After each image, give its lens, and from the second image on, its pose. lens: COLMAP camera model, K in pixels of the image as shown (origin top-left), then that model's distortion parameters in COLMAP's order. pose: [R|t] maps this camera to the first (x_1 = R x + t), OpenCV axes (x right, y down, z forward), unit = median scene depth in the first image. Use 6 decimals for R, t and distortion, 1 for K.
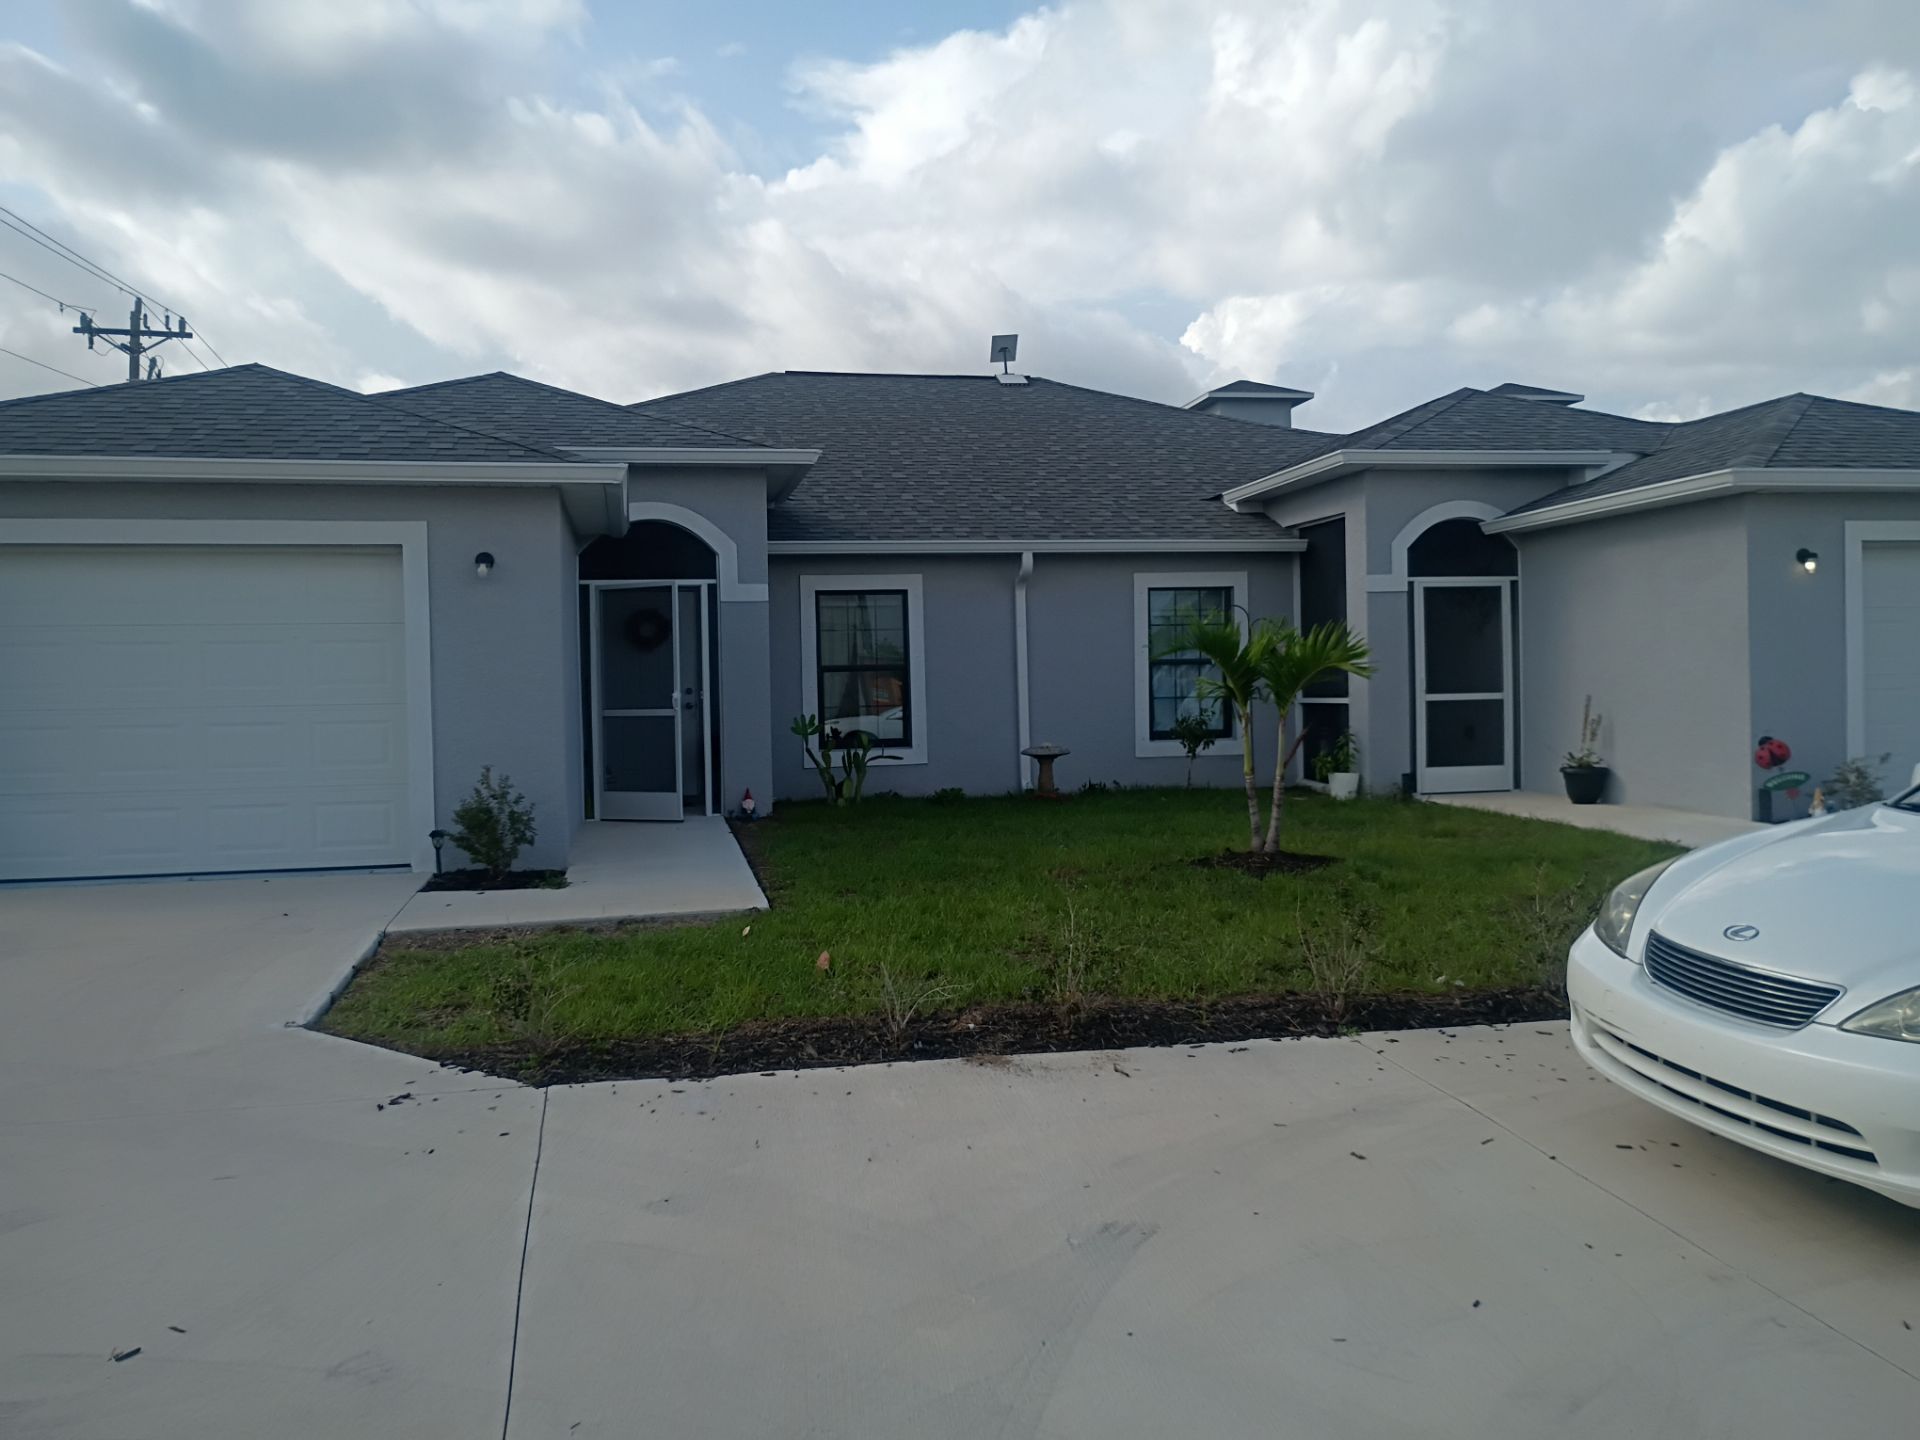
lens RADIAL K [[1594.6, 0, 960.0], [0, 1594.6, 720.0], [0, 0, 1]] dist [0.025745, -0.001550]
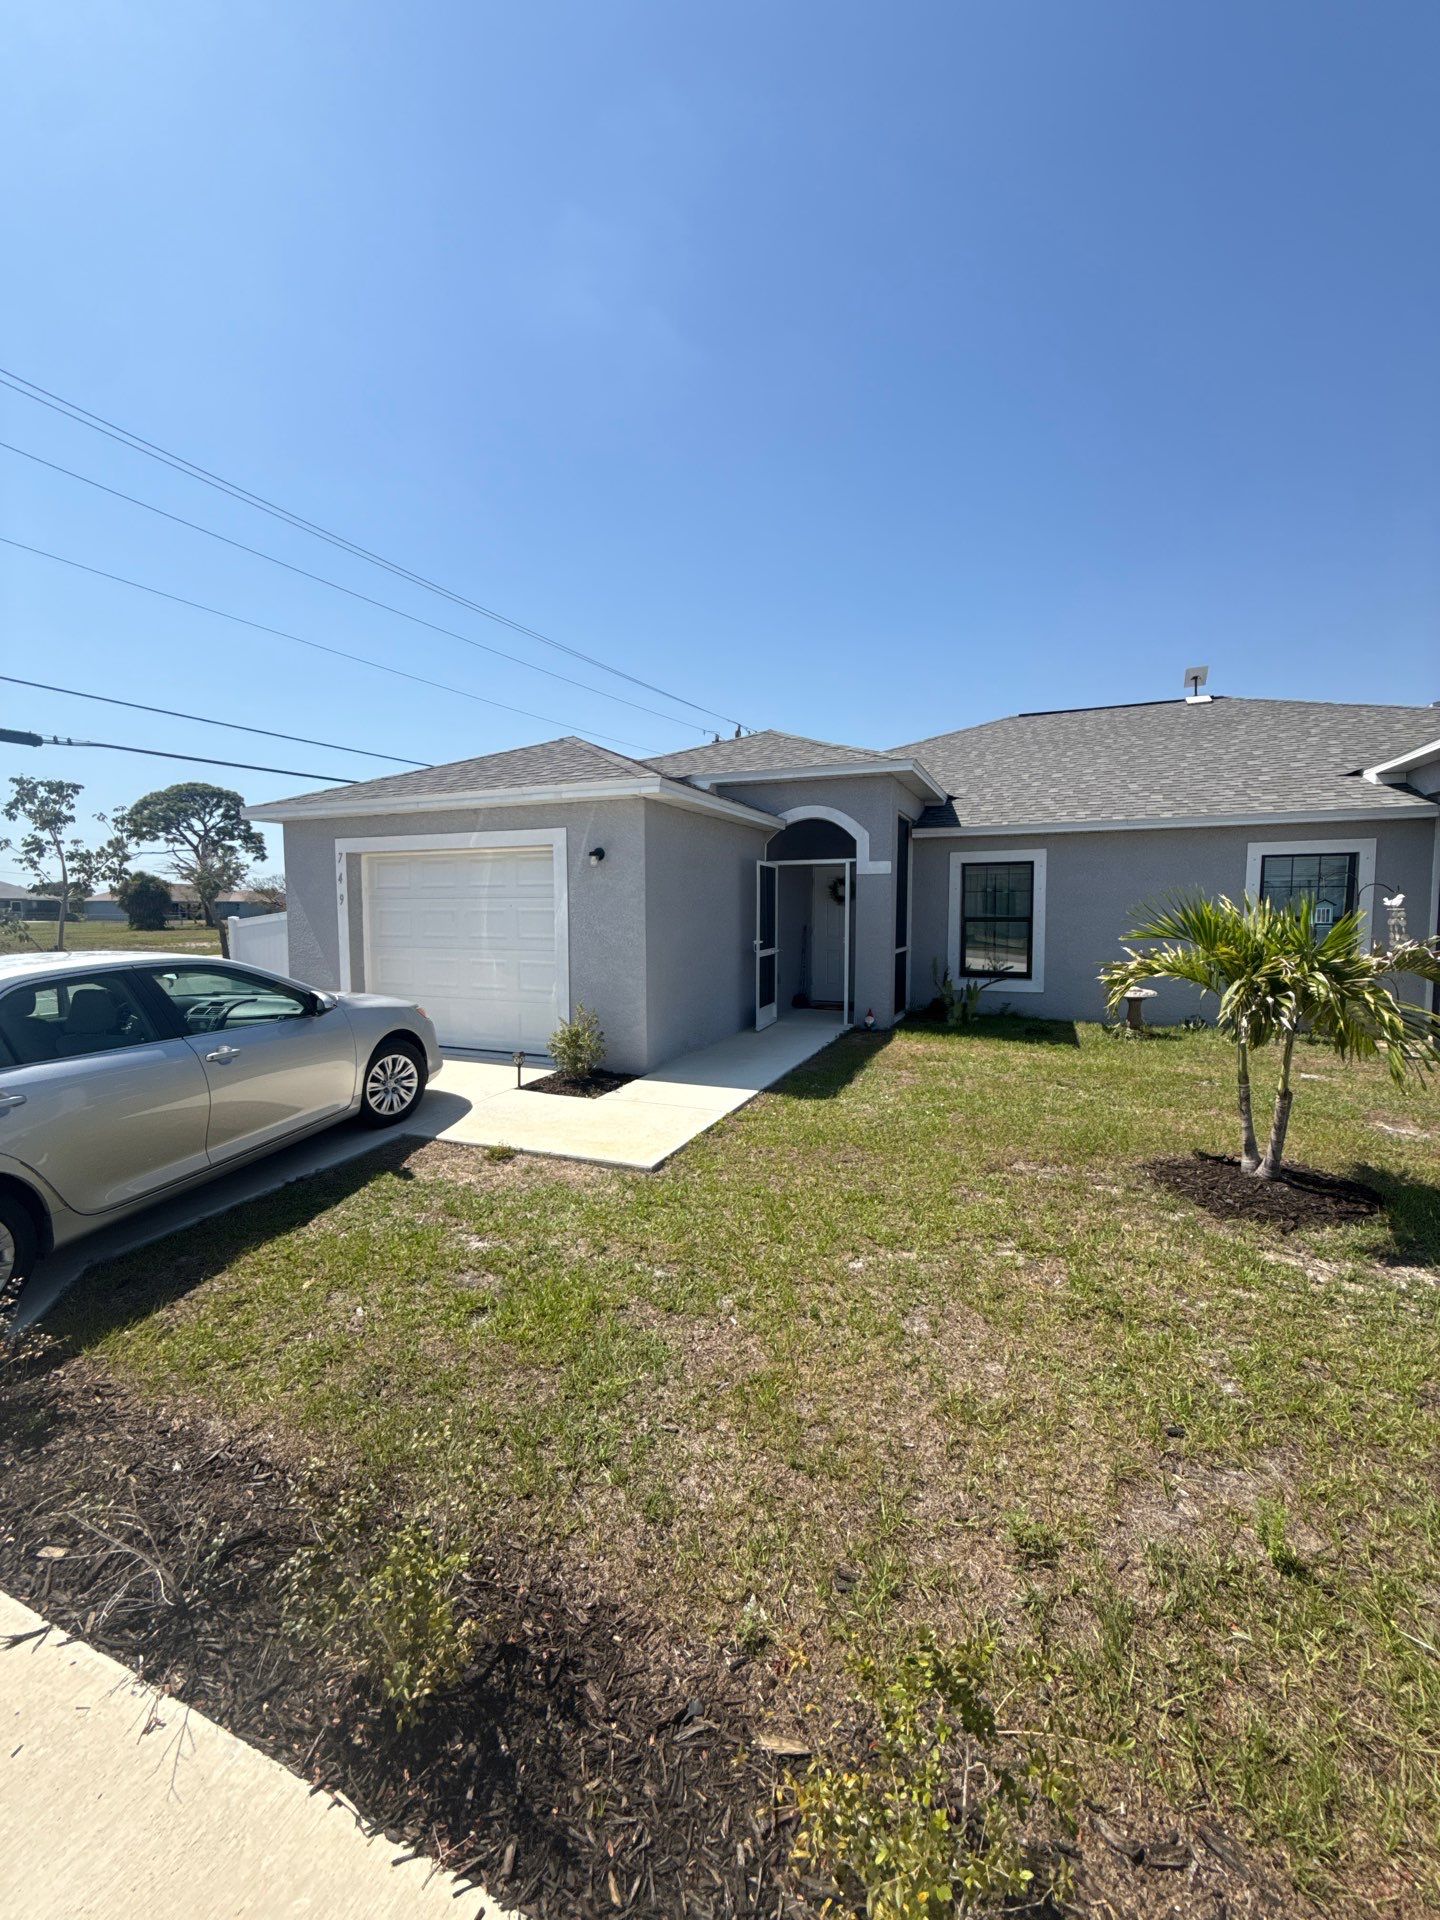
lens RADIAL K [[765.4, 0, 720.0], [0, 765.4, 960.0], [0, 0, 1]] dist [0.002637, -0.000993]
pose [[0.822481, 0.056029, -0.566027, 0.122866], [-0.024789, 0.997722, 0.062742, -0.034885], [0.568253, -0.037573, 0.821996, 0.341104]]
